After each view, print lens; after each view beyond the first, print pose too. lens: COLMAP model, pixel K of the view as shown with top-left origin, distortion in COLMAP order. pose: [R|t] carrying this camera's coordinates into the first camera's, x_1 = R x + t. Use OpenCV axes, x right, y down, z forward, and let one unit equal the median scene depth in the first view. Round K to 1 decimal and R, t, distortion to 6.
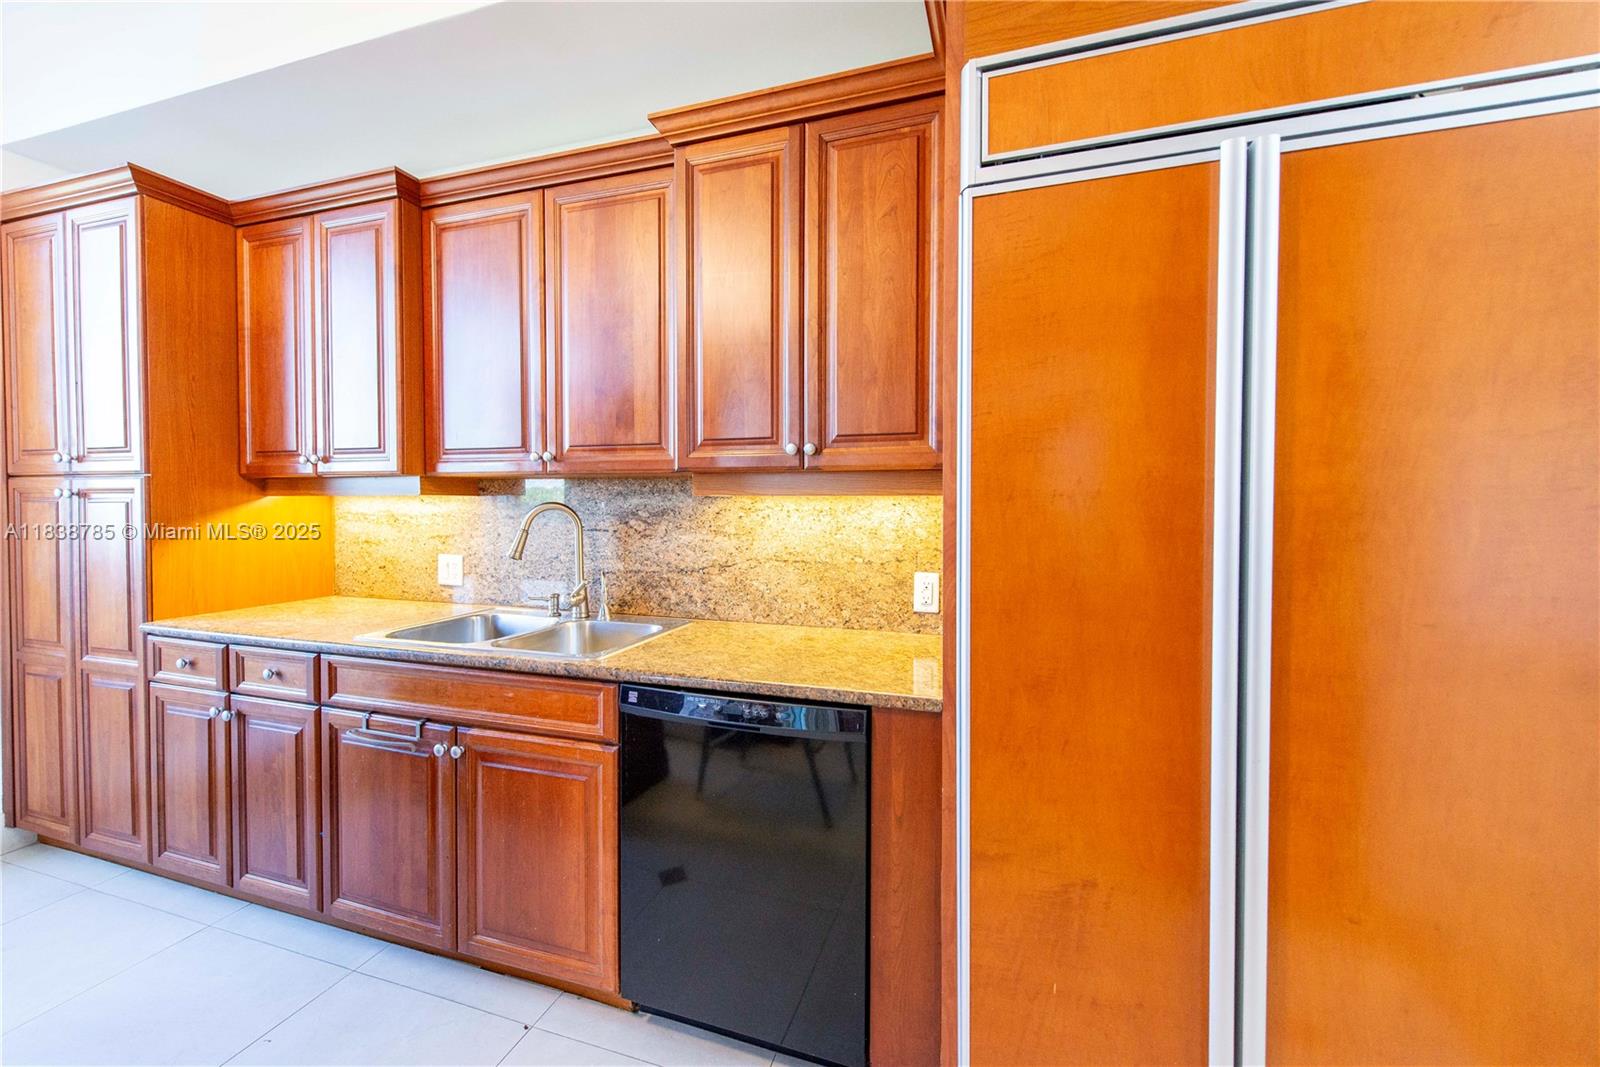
lens RADIAL K [[634.3, 0, 794.3], [0, 634.3, 518.2], [0, 0, 1]] dist [0.015248, -0.004926]
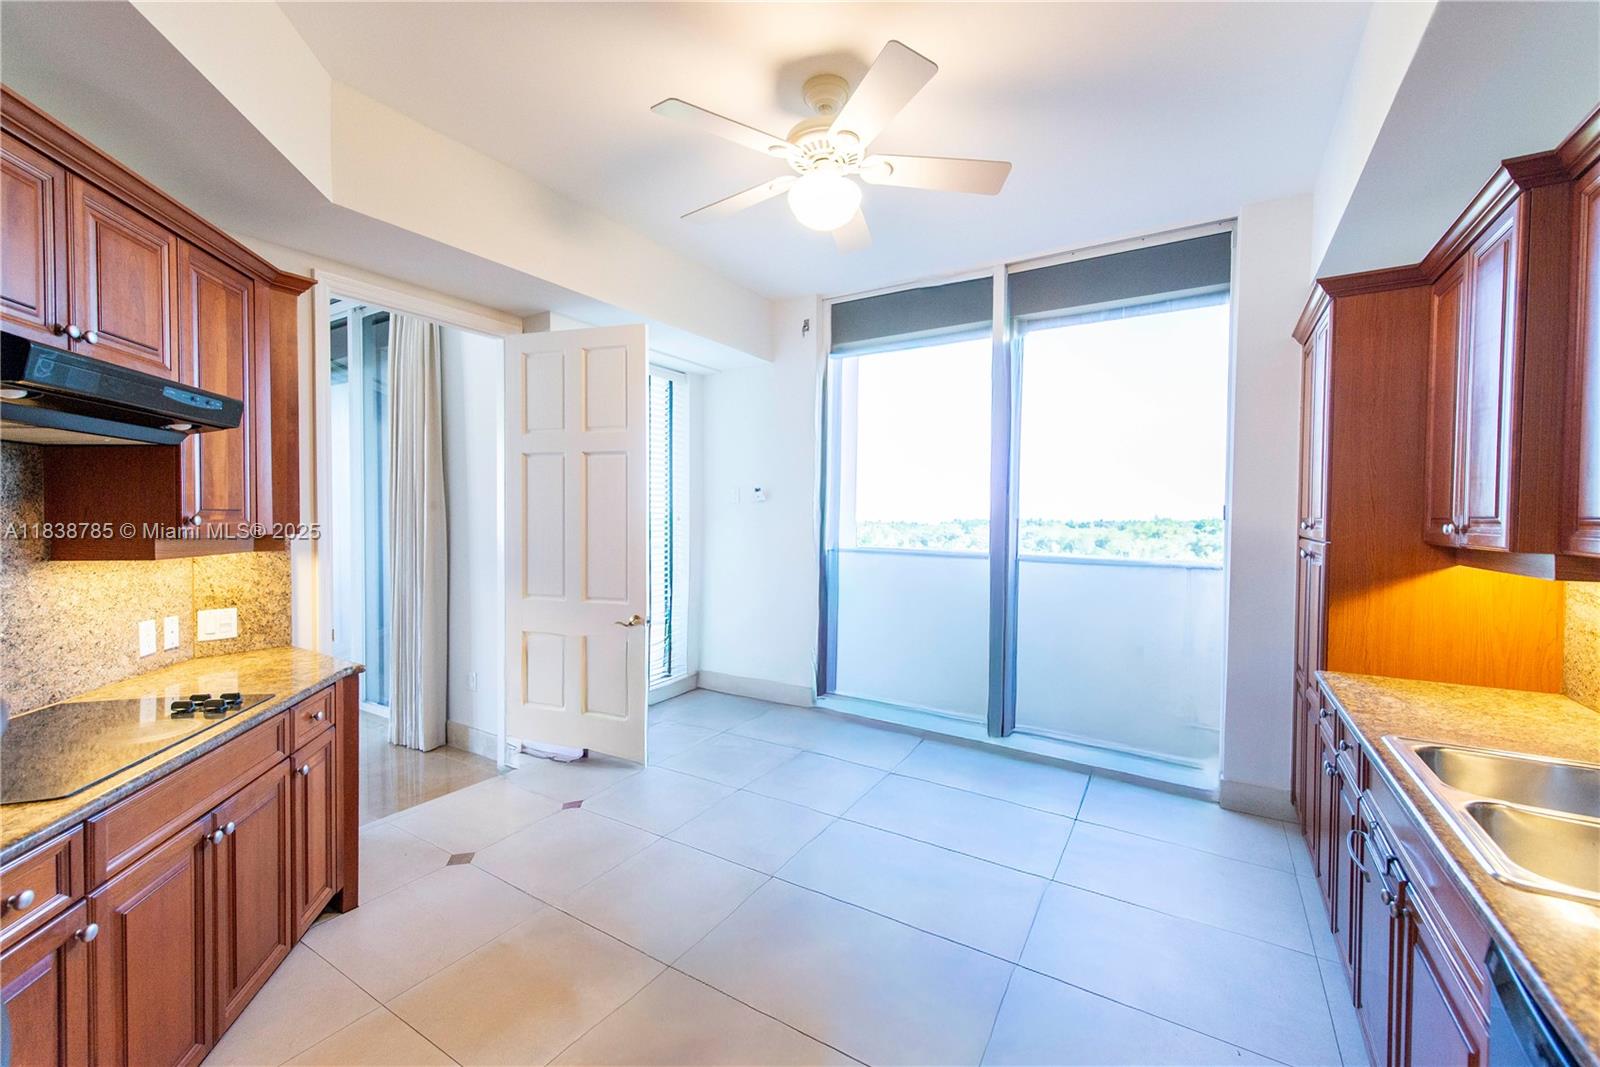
lens RADIAL K [[643.9, 0, 798.0], [0, 643.9, 520.9], [0, 0, 1]] dist [0.011069, -0.000518]
pose [[-0.248332, -0.000084, -0.968675, 0.342122], [-0.027718, 0.999591, 0.007019, -0.085838], [0.968278, 0.028593, -0.248232, 0.356145]]
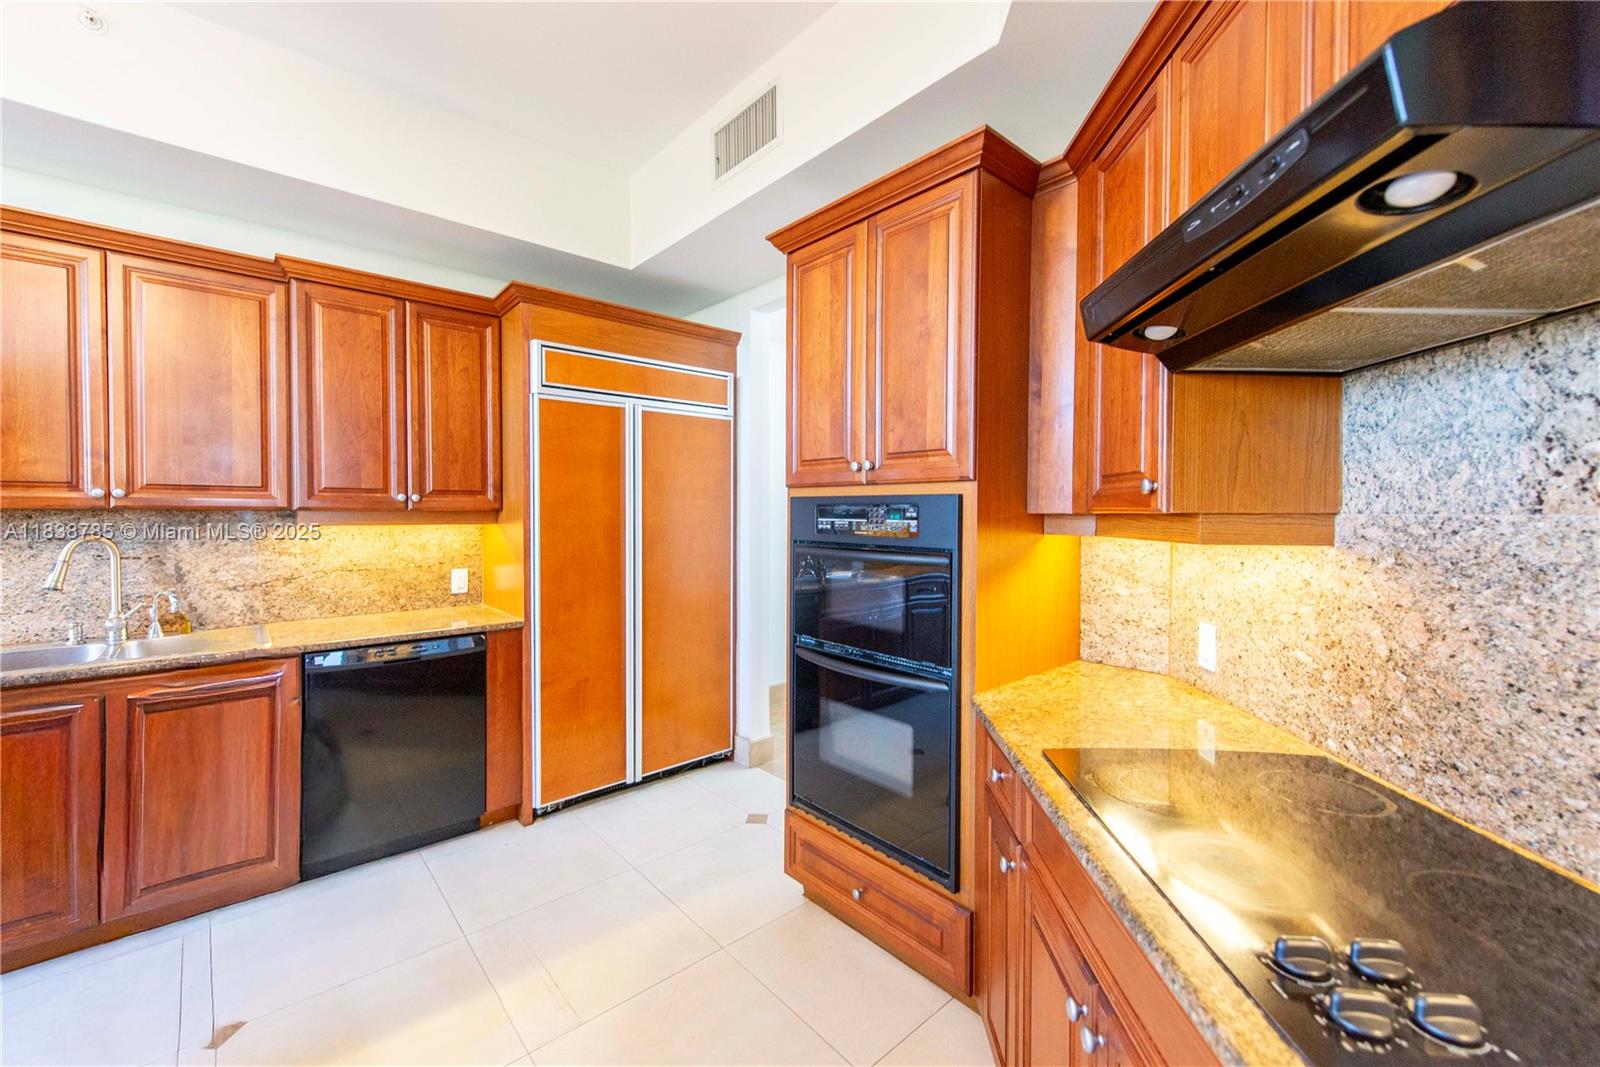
lens RADIAL K [[634.3, 0, 794.3], [0, 634.3, 518.2], [0, 0, 1]] dist [0.015248, -0.004926]
pose [[0.516213, -0.010837, 0.856392, -0.756402], [0.020591, 0.999788, 0.000239, -0.029798], [-0.856213, 0.017510, 0.516327, -0.604944]]
